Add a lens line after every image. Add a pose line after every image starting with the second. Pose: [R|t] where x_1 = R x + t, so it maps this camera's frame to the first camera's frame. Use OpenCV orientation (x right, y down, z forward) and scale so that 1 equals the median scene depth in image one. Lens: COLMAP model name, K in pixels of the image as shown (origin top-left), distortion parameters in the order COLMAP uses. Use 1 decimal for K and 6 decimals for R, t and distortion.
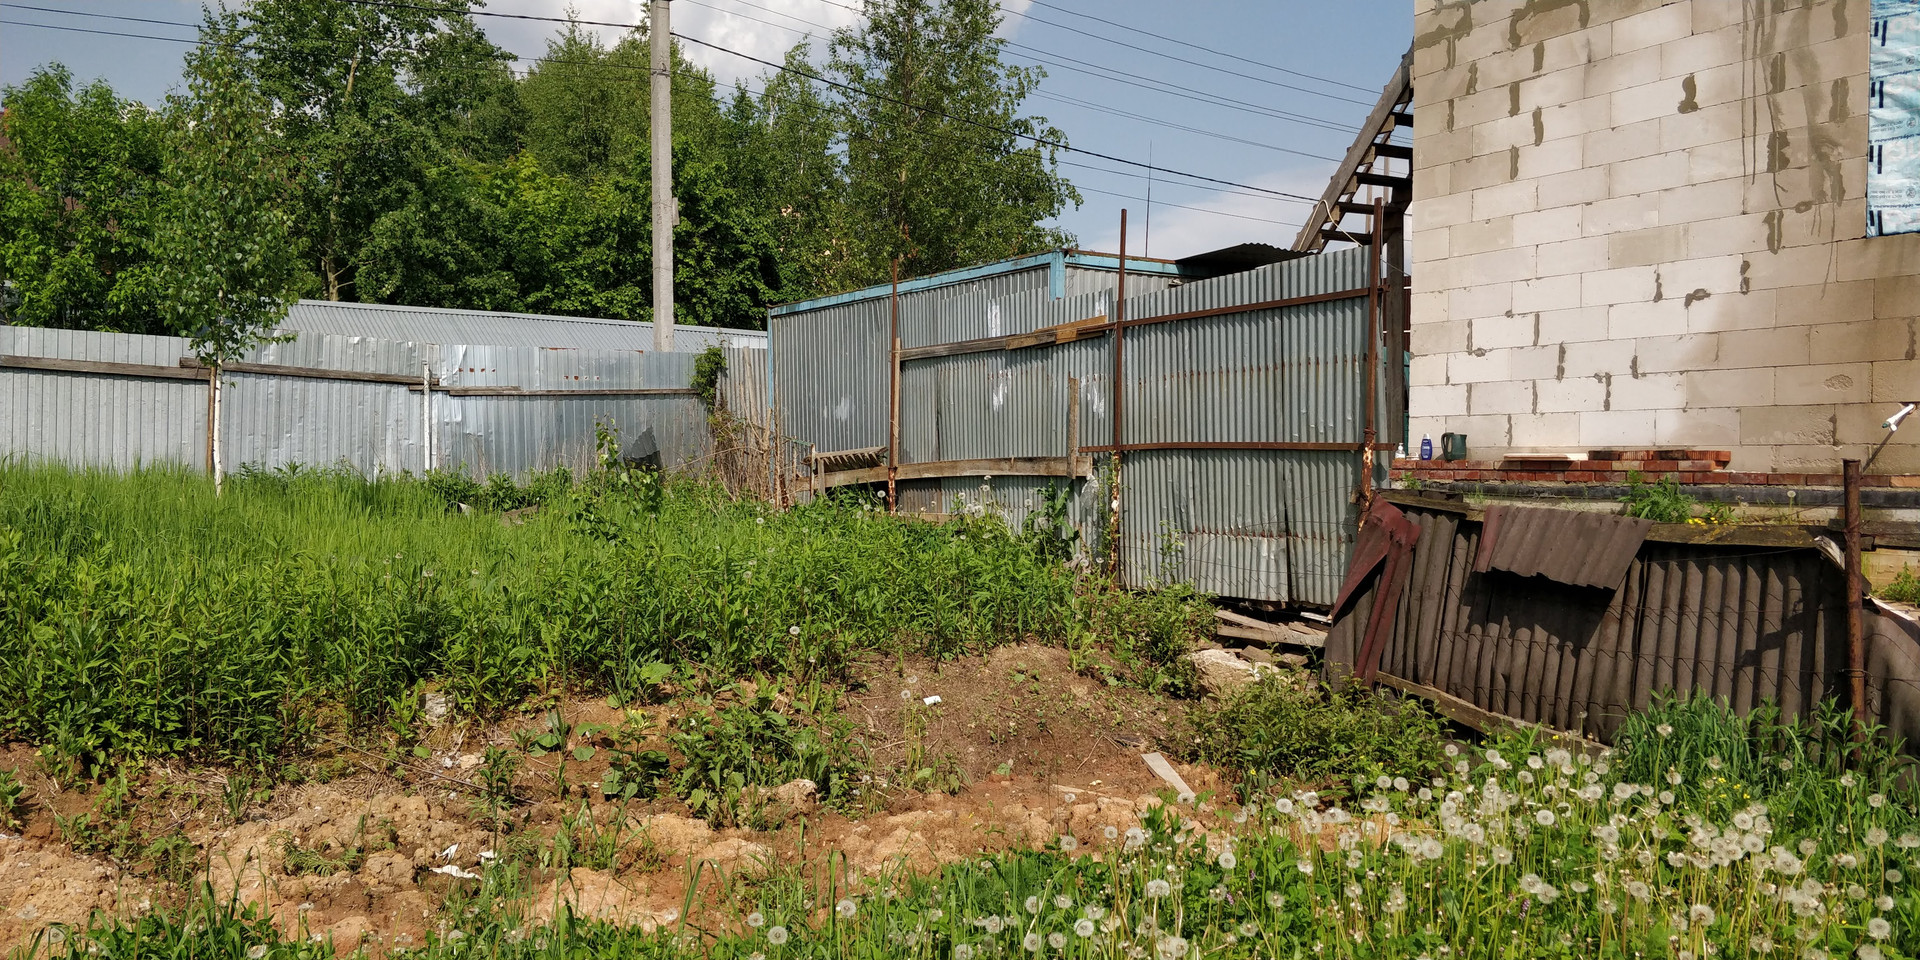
lens RADIAL K [[1537.6, 0, 959.2], [0, 1537.6, 486.2], [0, 0, 1]] dist [0.090331, -0.153284]
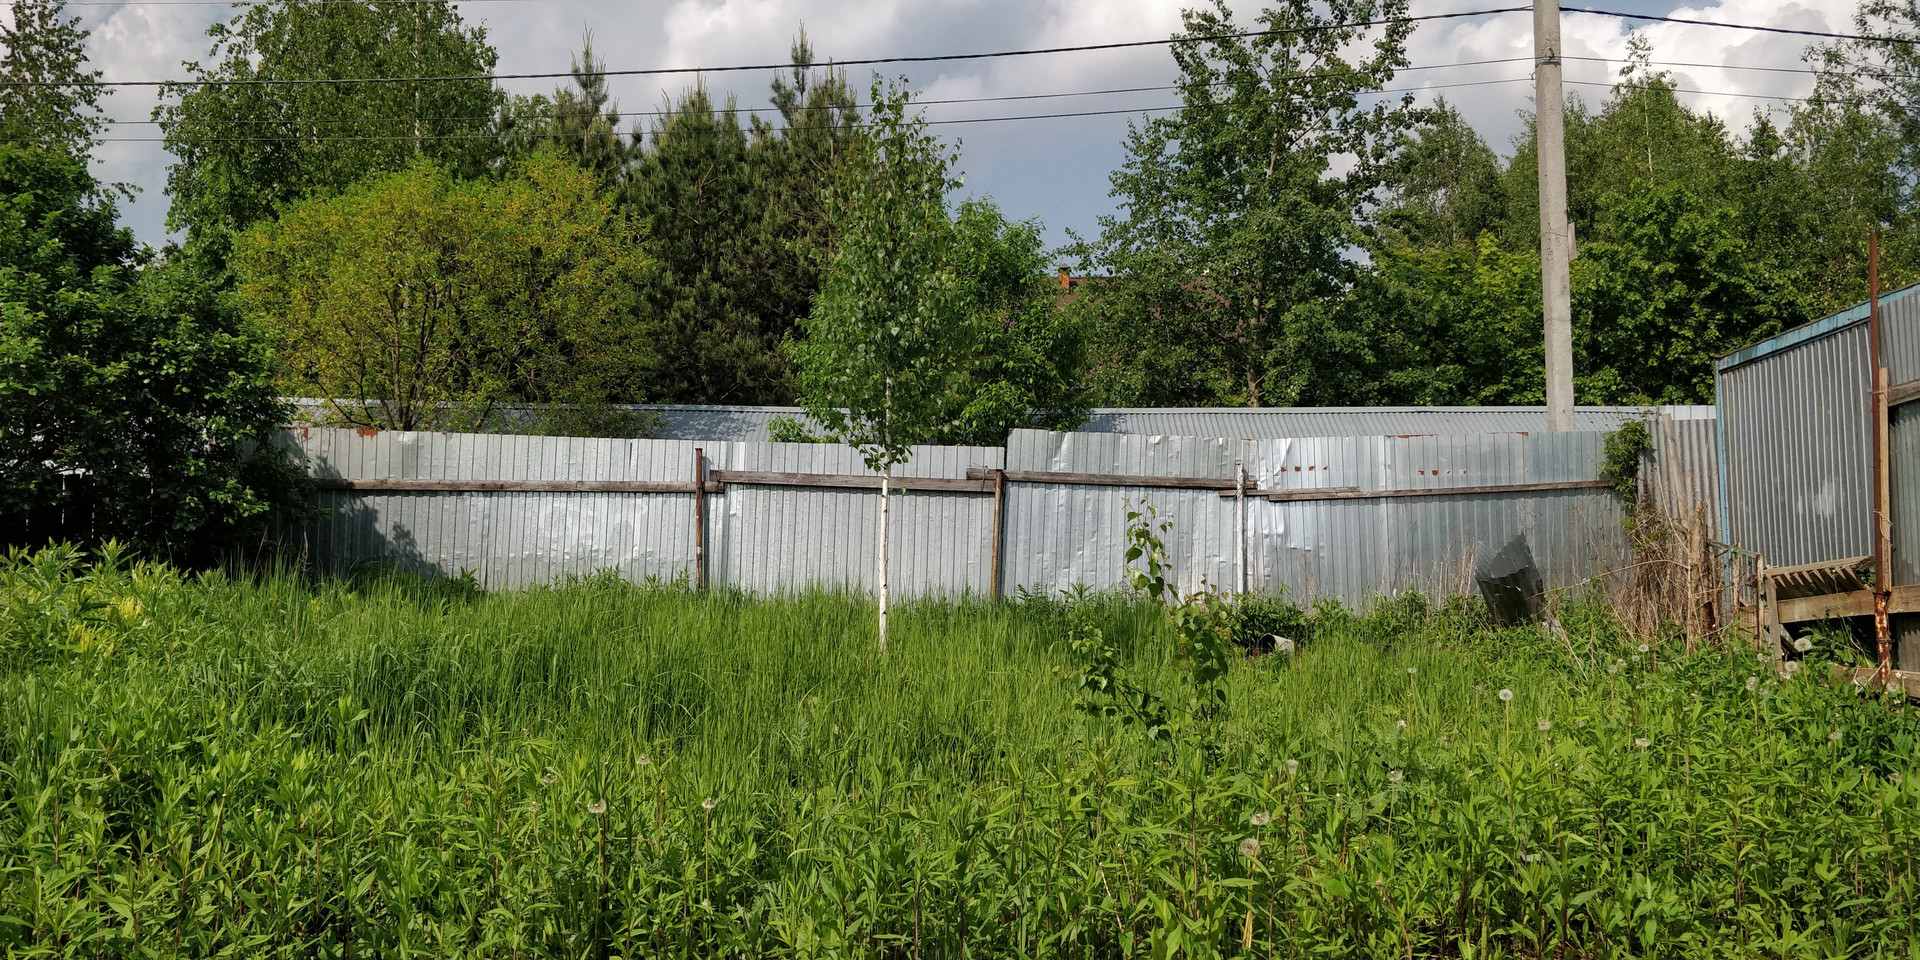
lens RADIAL K [[1537.6, 0, 961.6], [0, 1537.6, 504.4], [0, 0, 1]] dist [0.090331, -0.153284]
pose [[0.796061, -0.034149, -0.604253, 0.027929], [-0.004899, 0.998011, -0.062857, -0.005326], [0.605197, 0.052999, 0.794310, 0.254954]]
